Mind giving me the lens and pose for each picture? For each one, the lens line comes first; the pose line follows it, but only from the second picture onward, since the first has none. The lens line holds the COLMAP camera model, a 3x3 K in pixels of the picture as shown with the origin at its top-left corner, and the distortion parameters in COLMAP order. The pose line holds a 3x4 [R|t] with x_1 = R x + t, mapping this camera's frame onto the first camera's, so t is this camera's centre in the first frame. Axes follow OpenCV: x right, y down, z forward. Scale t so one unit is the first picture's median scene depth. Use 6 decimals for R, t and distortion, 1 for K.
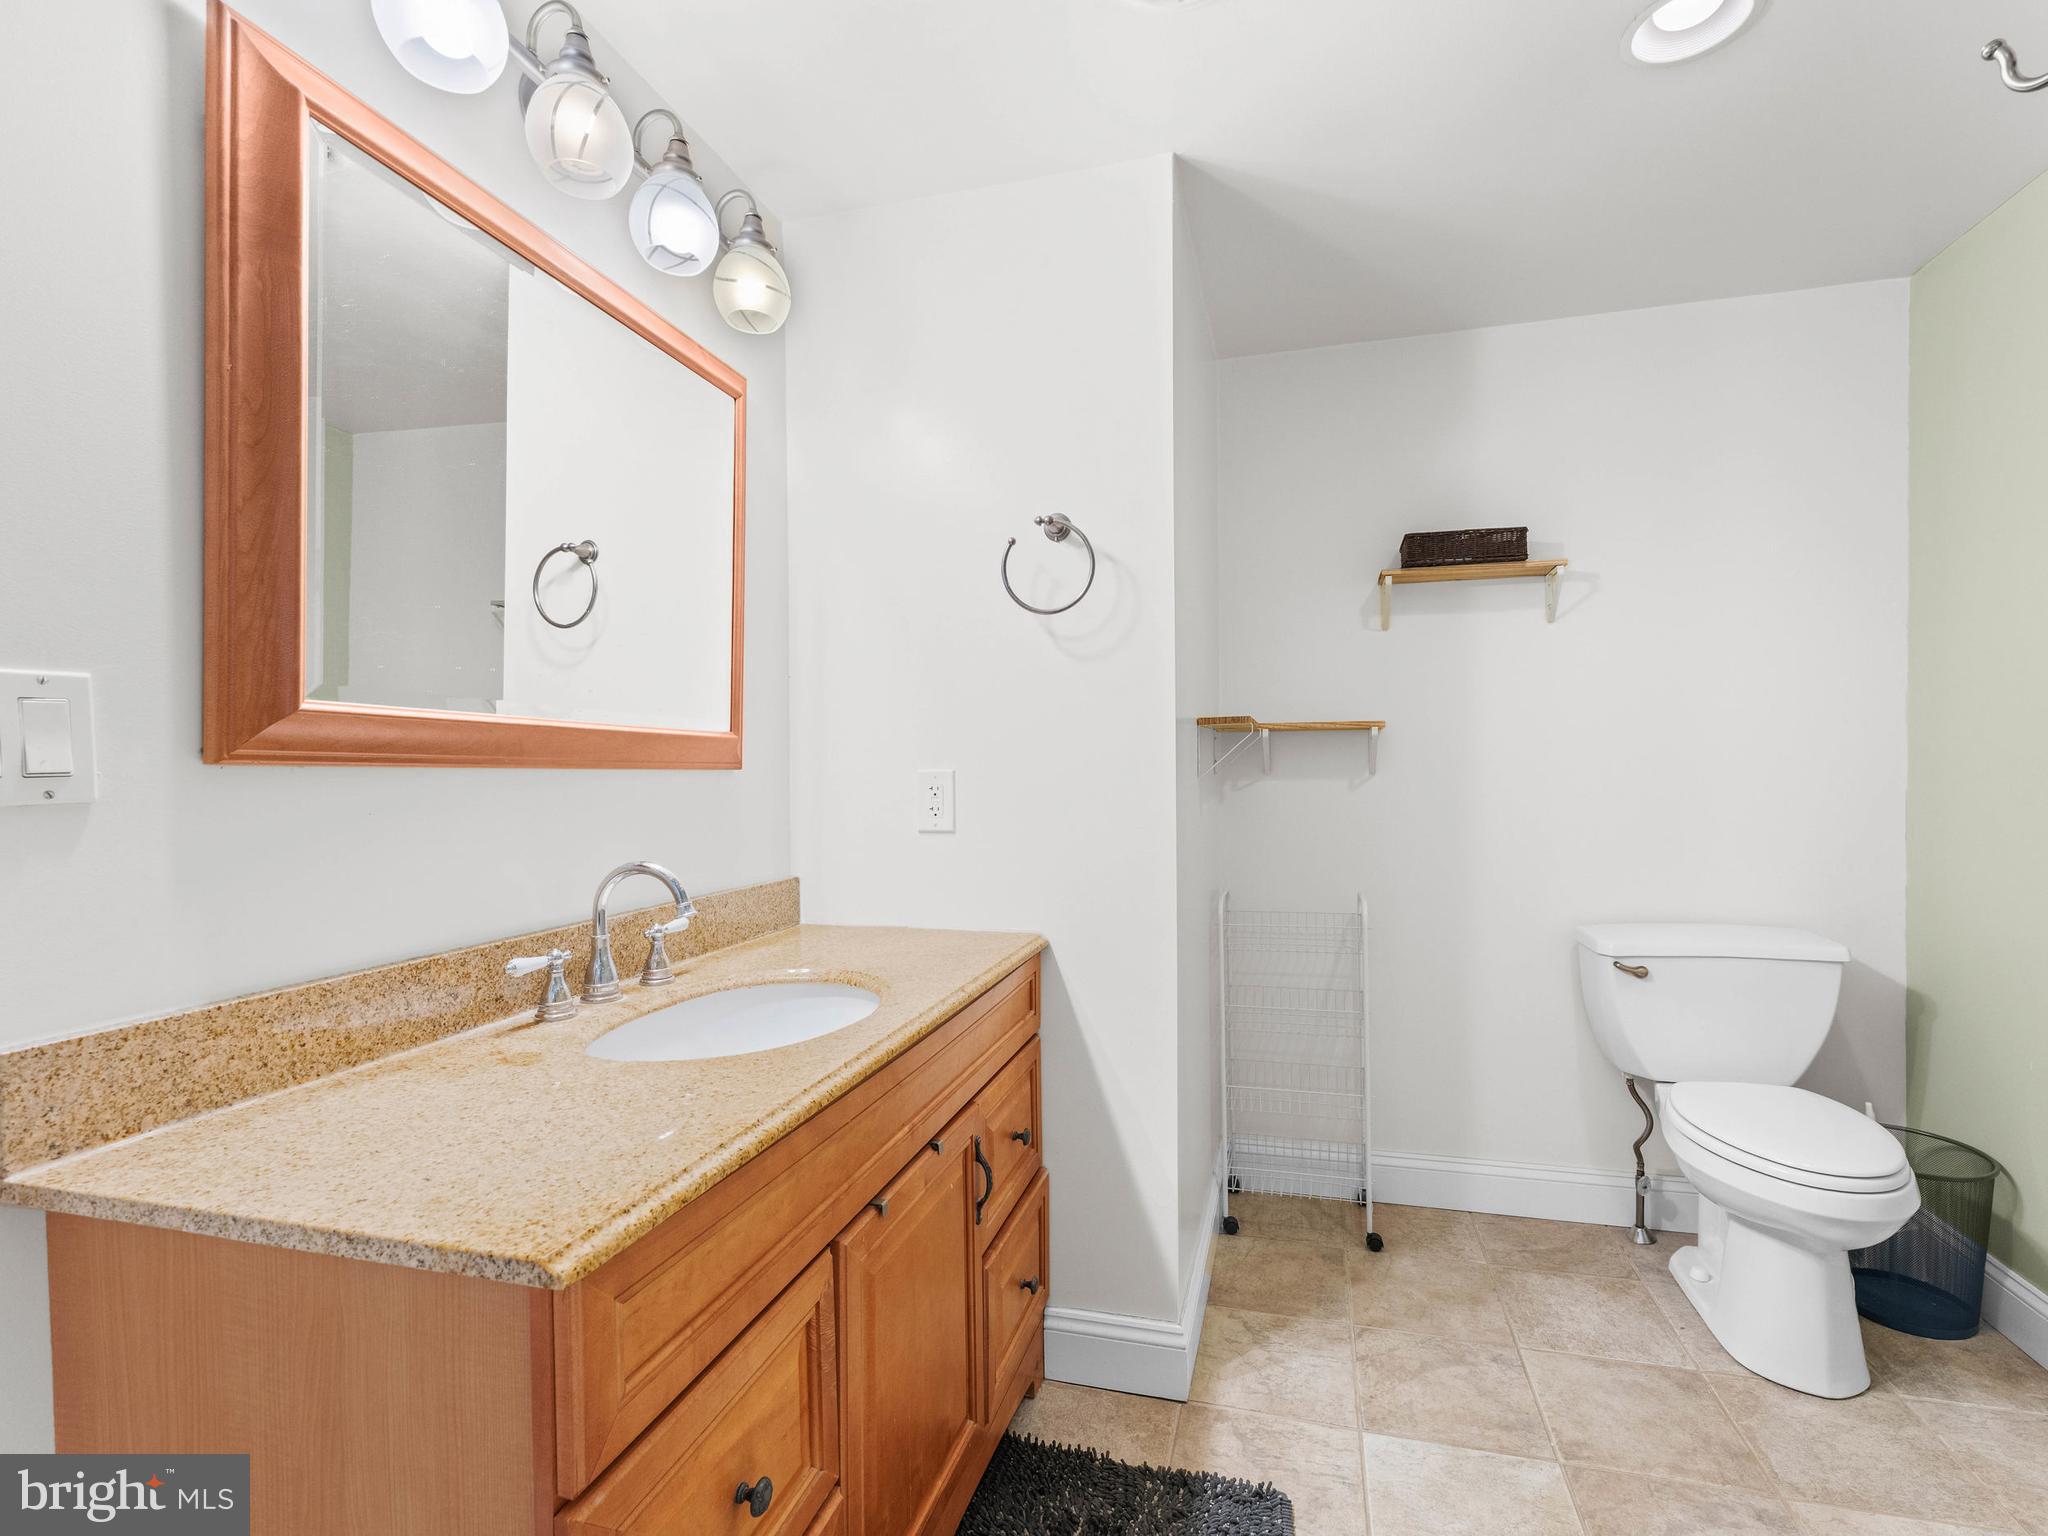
lens RADIAL K [[929.4, 0, 1030.1], [0, 929.4, 782.0], [0, 0, 1]] dist [-0.009614, 0.000442]
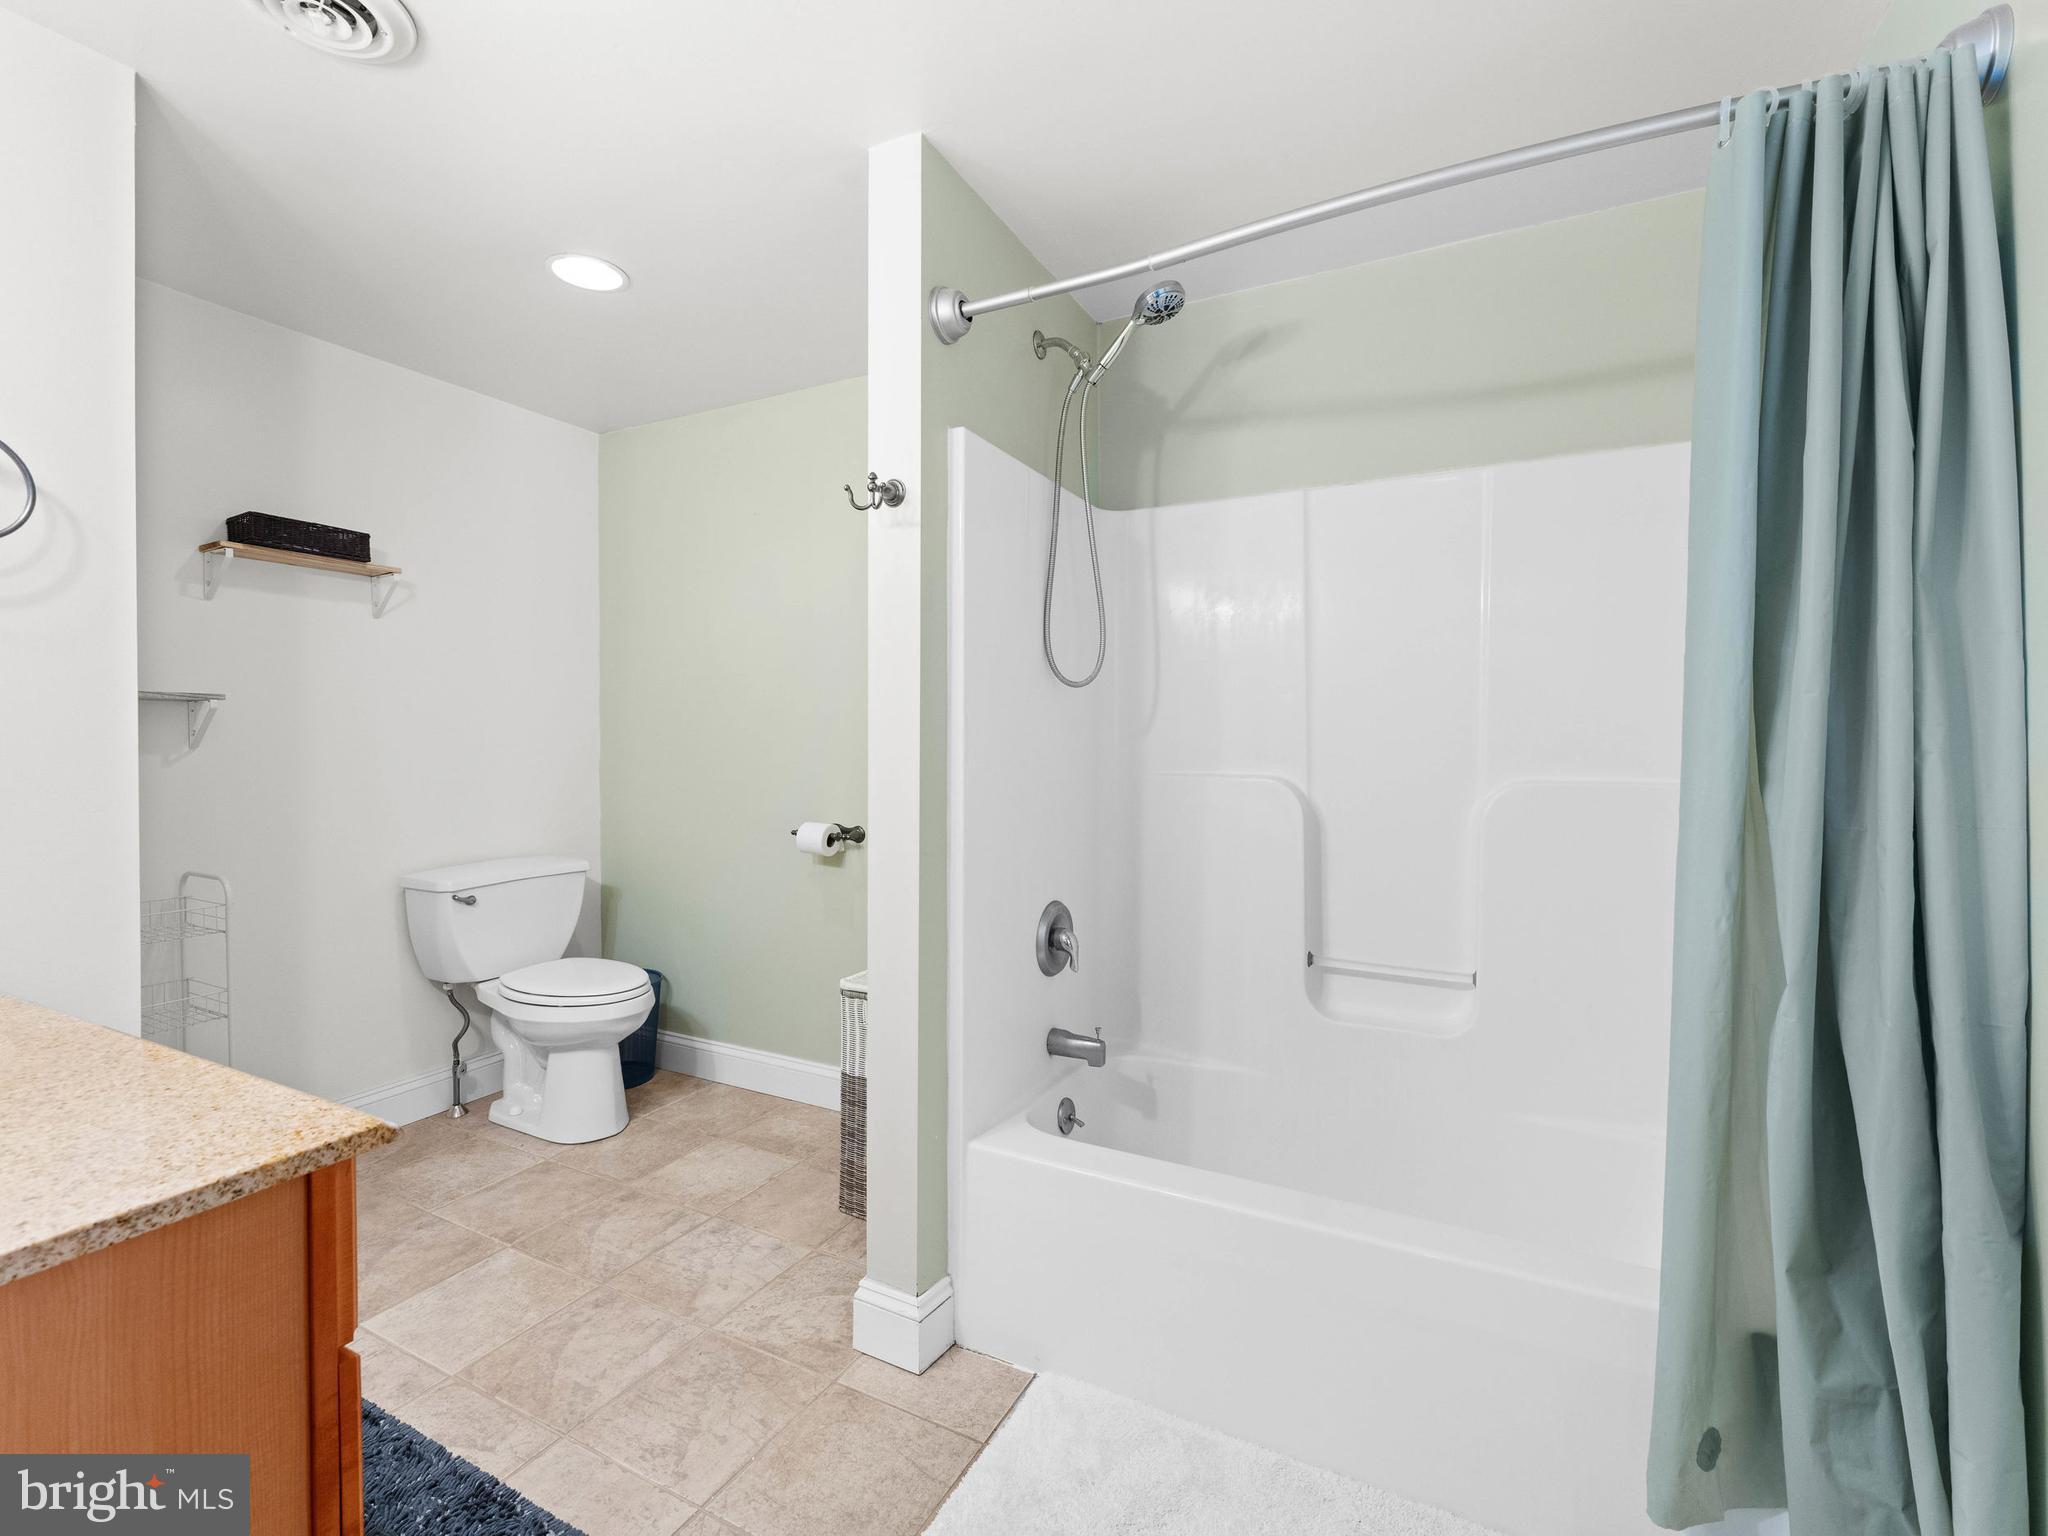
lens RADIAL K [[929.4, 0, 1023.5], [0, 929.4, 760.9], [0, 0, 1]] dist [-0.009614, 0.000442]
pose [[0.200965, -0.009055, 0.979557, -0.488352], [0.012715, 0.999897, 0.006634, 0.010850], [-0.979516, 0.011122, 0.201059, -0.030221]]
